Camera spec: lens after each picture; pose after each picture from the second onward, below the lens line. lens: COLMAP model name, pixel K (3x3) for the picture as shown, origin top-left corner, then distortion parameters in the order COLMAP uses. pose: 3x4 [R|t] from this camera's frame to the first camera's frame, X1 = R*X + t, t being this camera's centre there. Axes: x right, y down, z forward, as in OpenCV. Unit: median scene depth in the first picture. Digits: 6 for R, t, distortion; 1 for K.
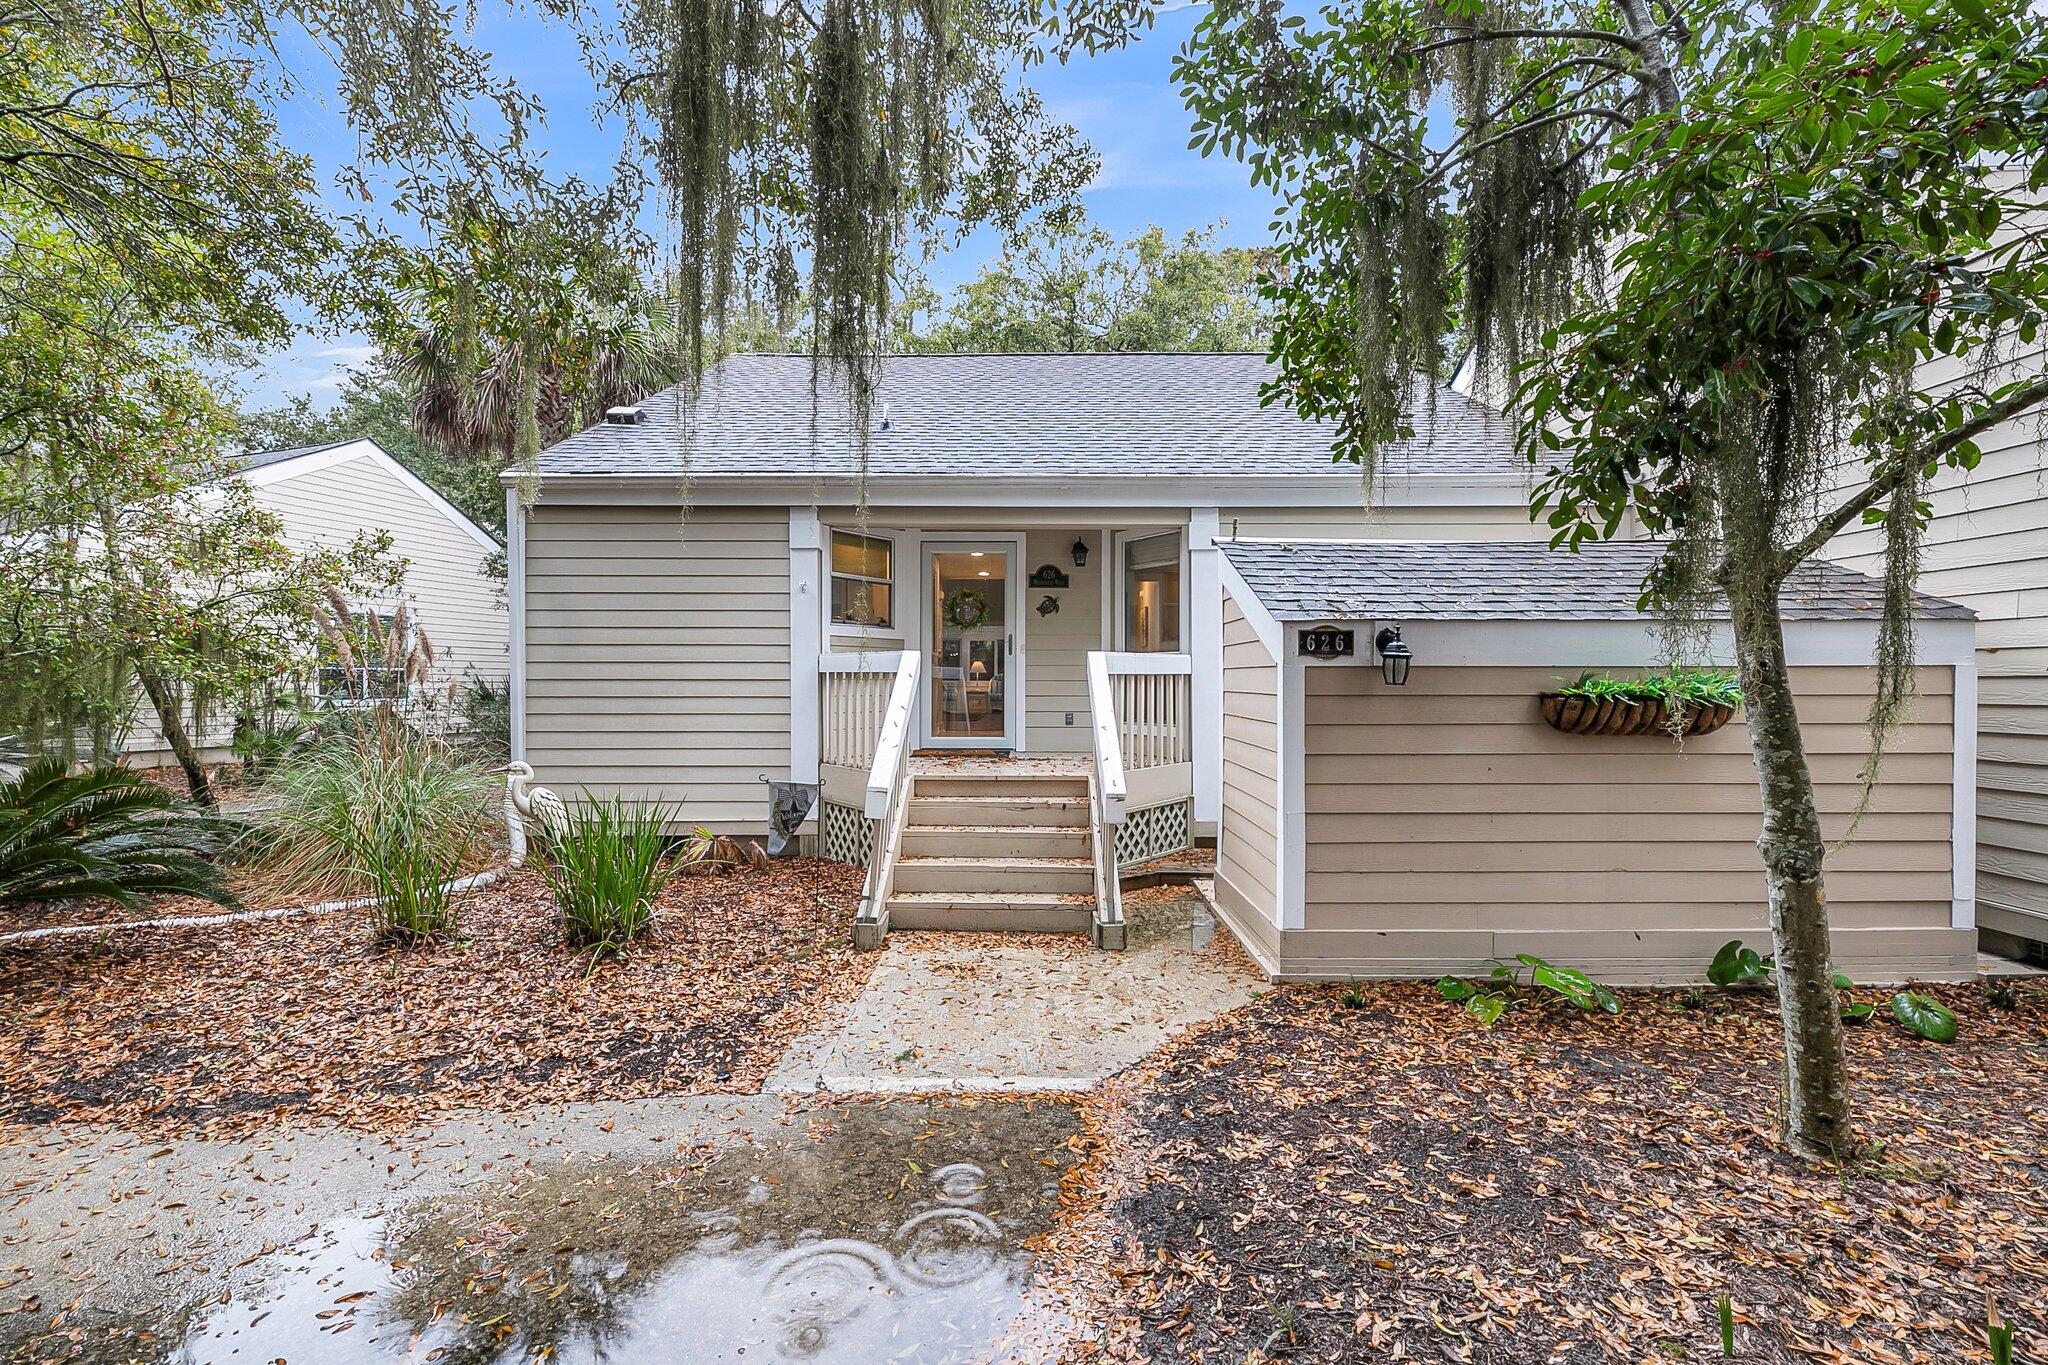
lens RADIAL K [[810.7, 0, 1021.4], [0, 810.7, 684.2], [0, 0, 1]] dist [-0.001242, -0.000053]
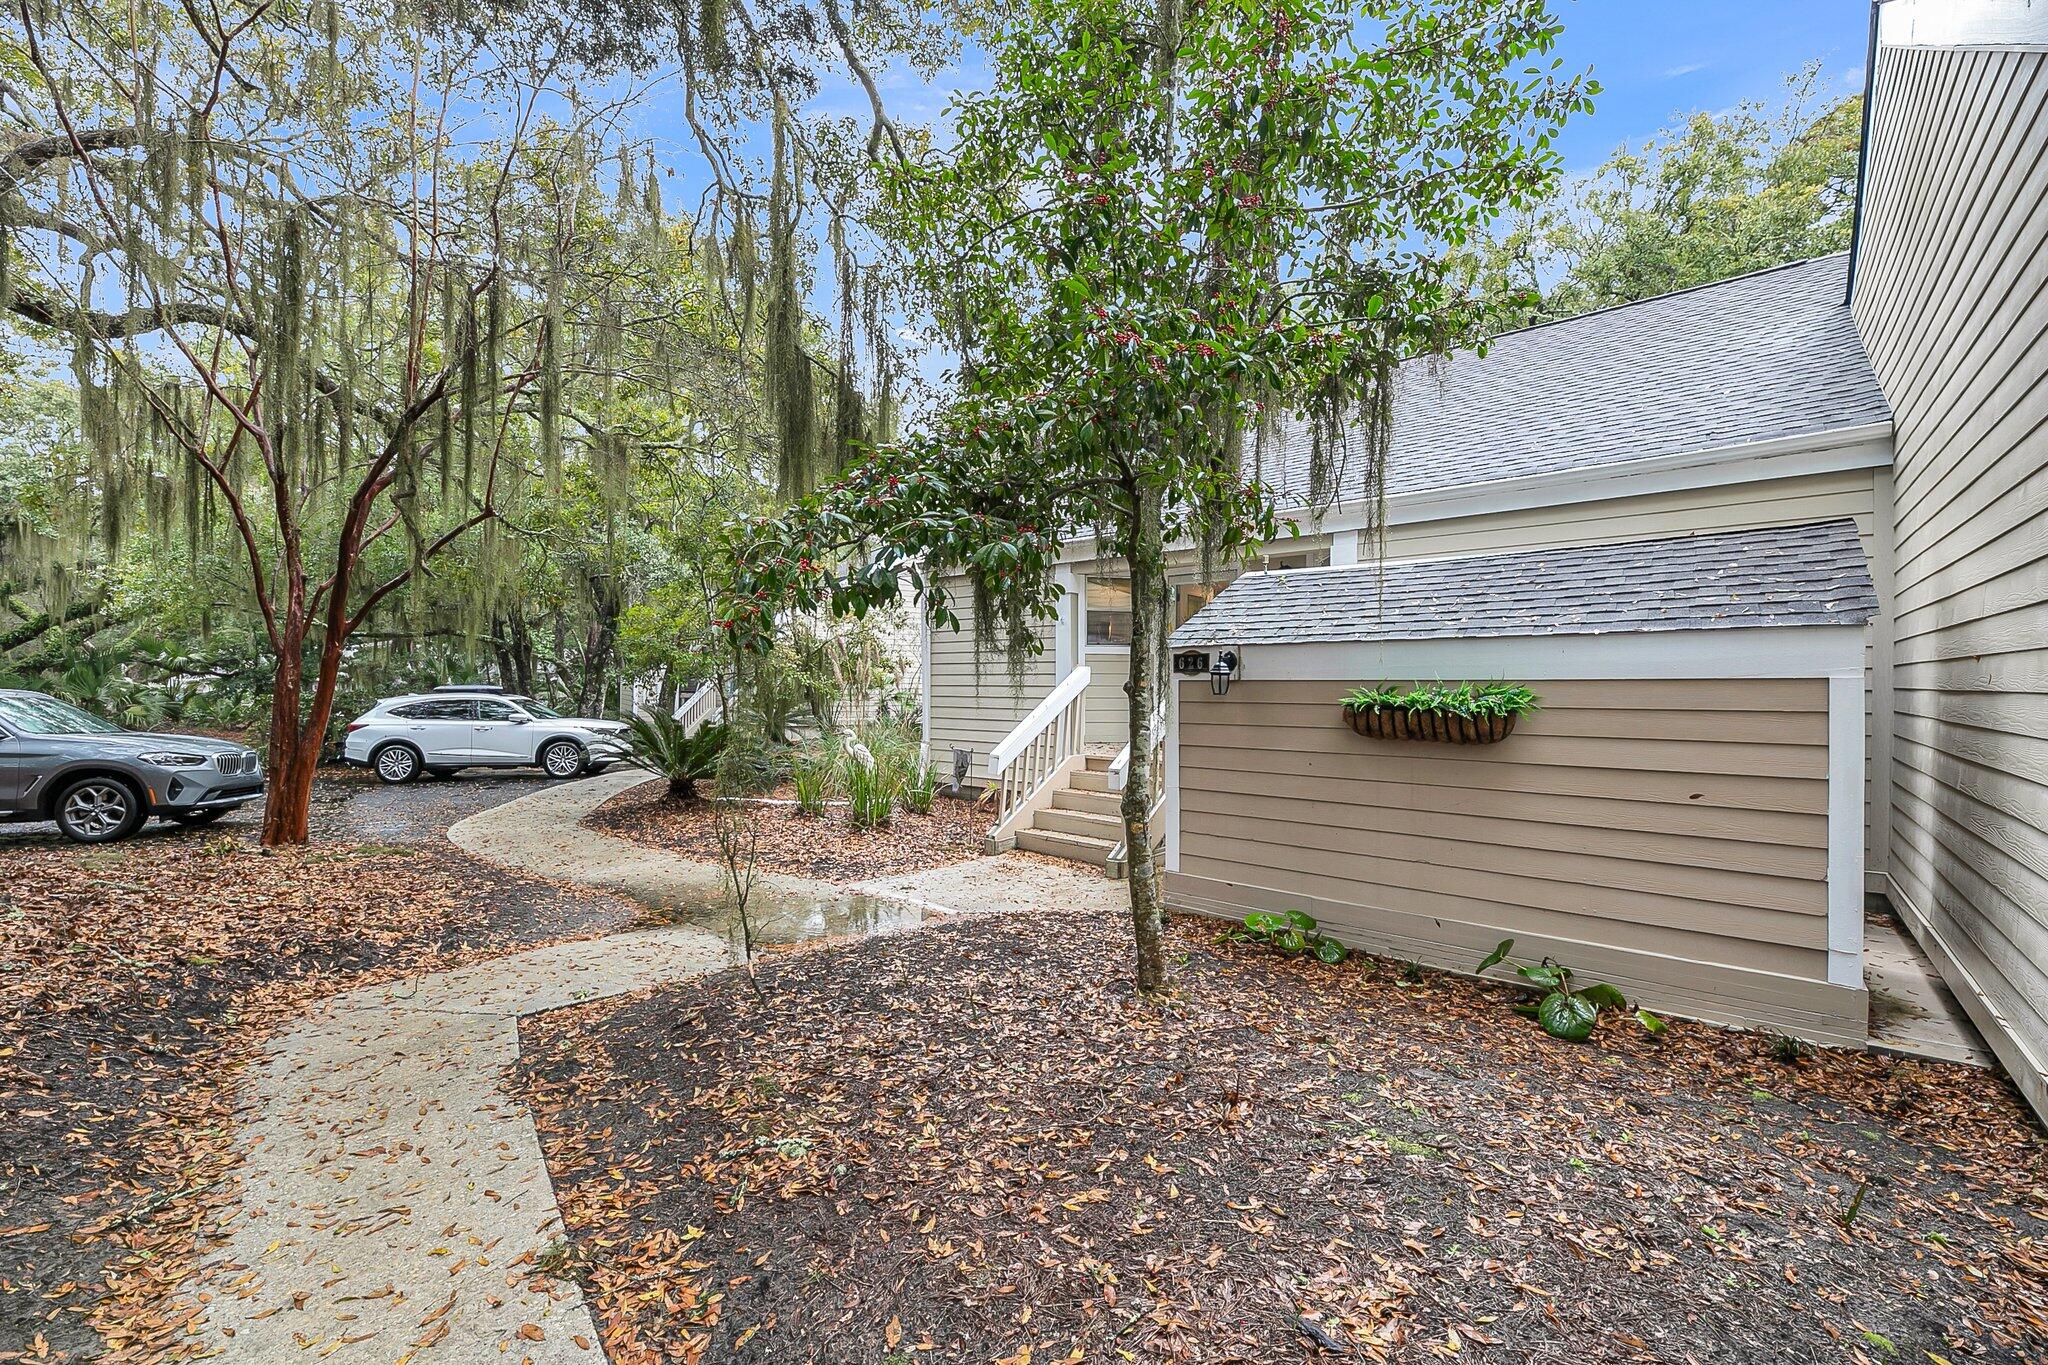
lens RADIAL K [[810.7, 0, 1024.6], [0, 810.7, 686.6], [0, 0, 1]] dist [-0.001242, -0.000053]
pose [[0.761435, 0.003271, -0.648233, 1.042652], [-0.002148, 0.999995, 0.002523, -0.014418], [0.648237, -0.000529, 0.761438, -0.212567]]
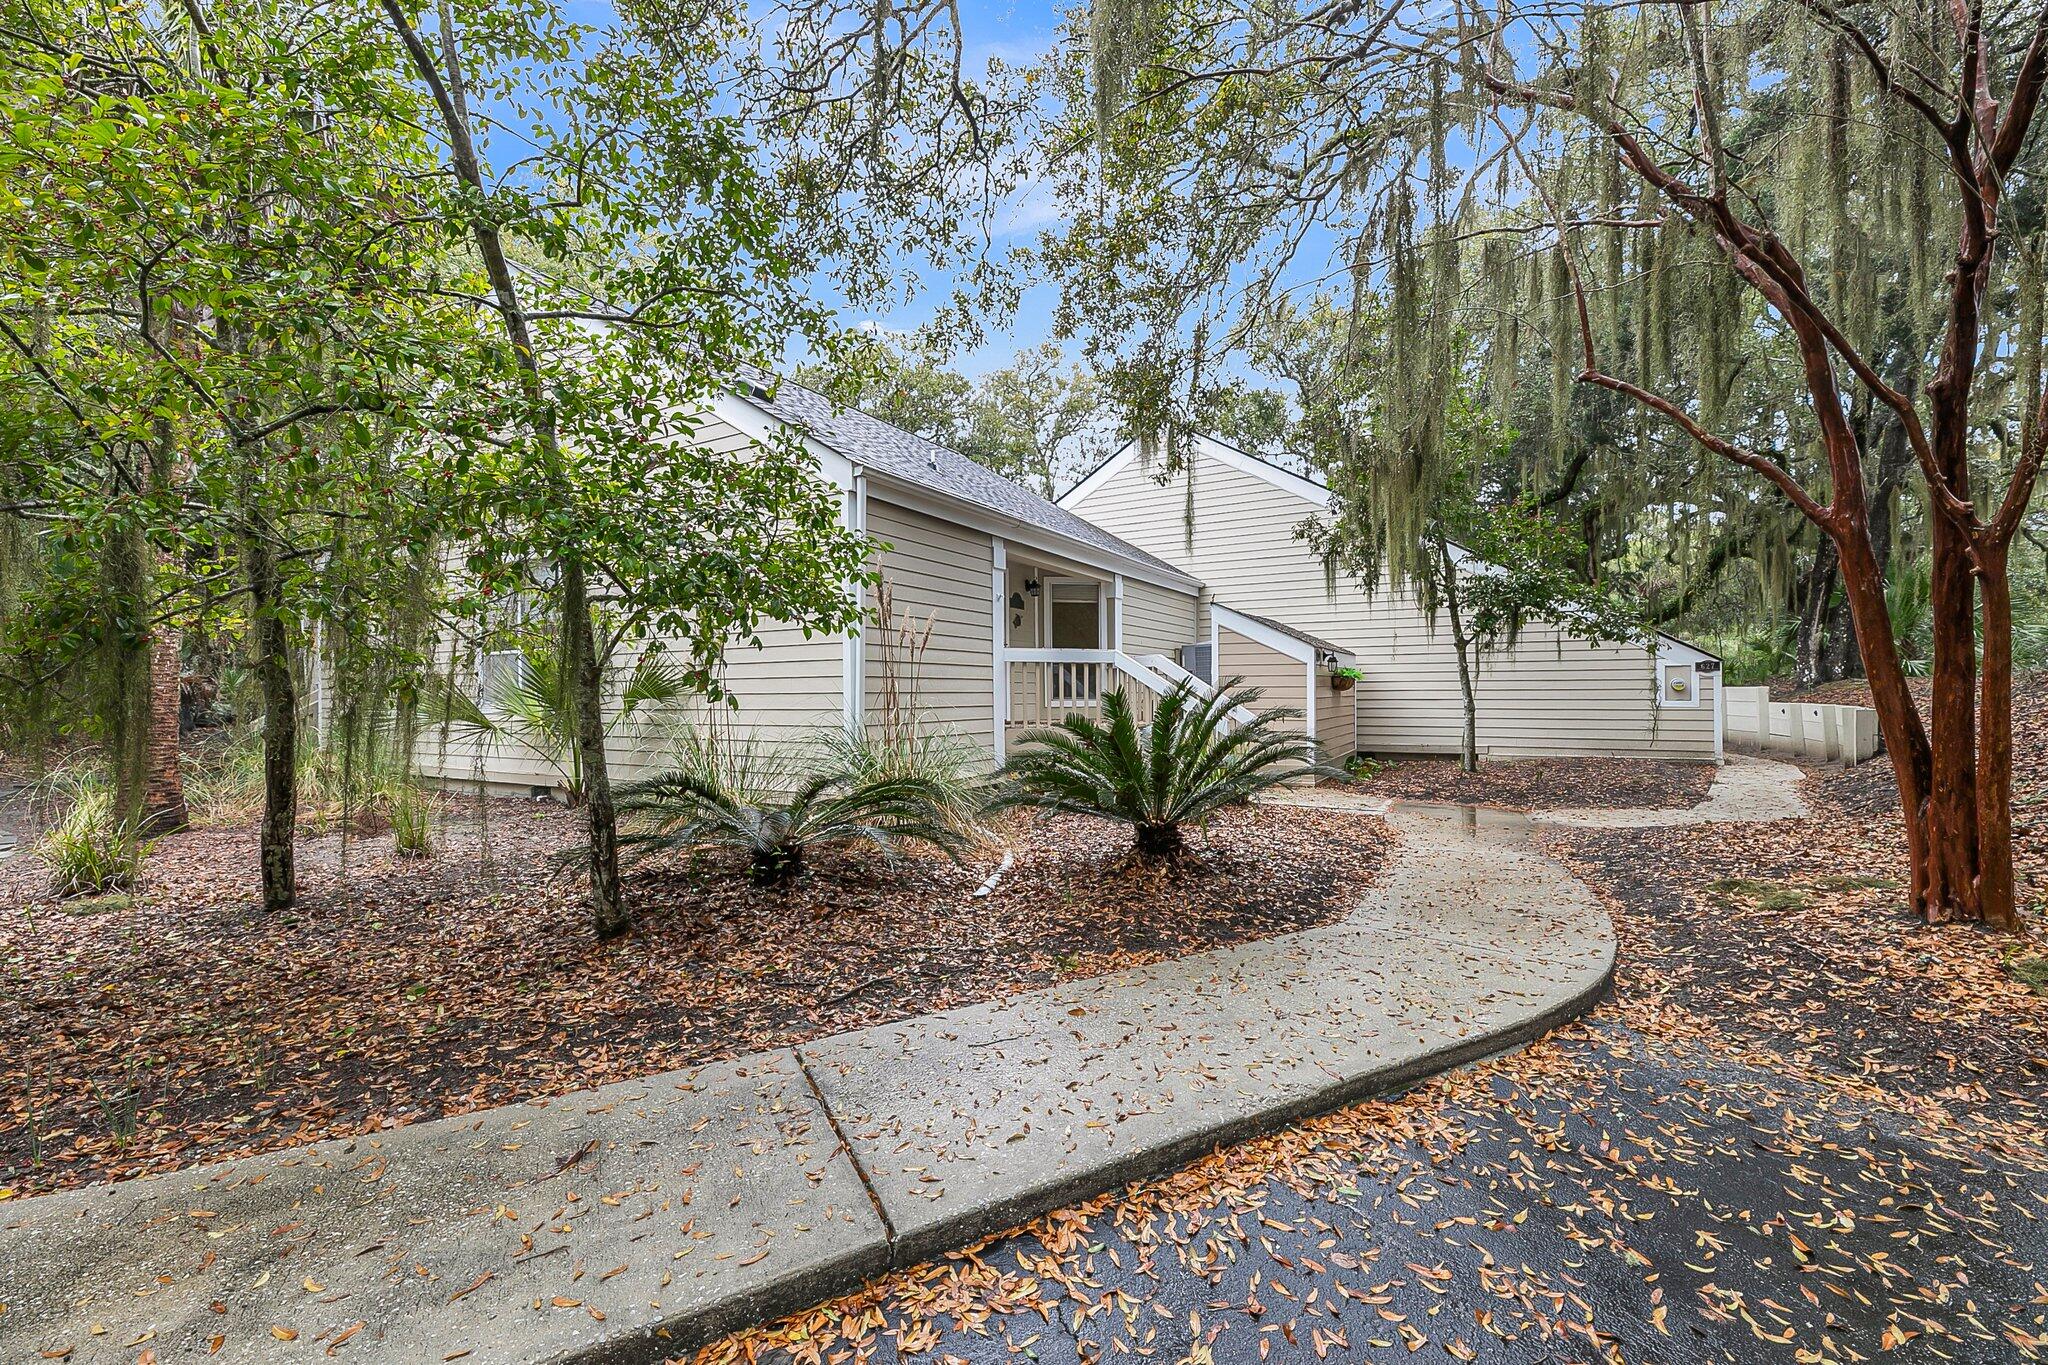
lens RADIAL K [[810.7, 0, 1023.9], [0, 810.7, 685.4], [0, 0, 1]] dist [-0.001242, -0.000053]
pose [[0.488252, 0.006341, 0.872679, -2.454085], [-0.003425, 0.999980, -0.005349, 0.055177], [-0.872696, -0.000377, 0.488264, 0.547504]]
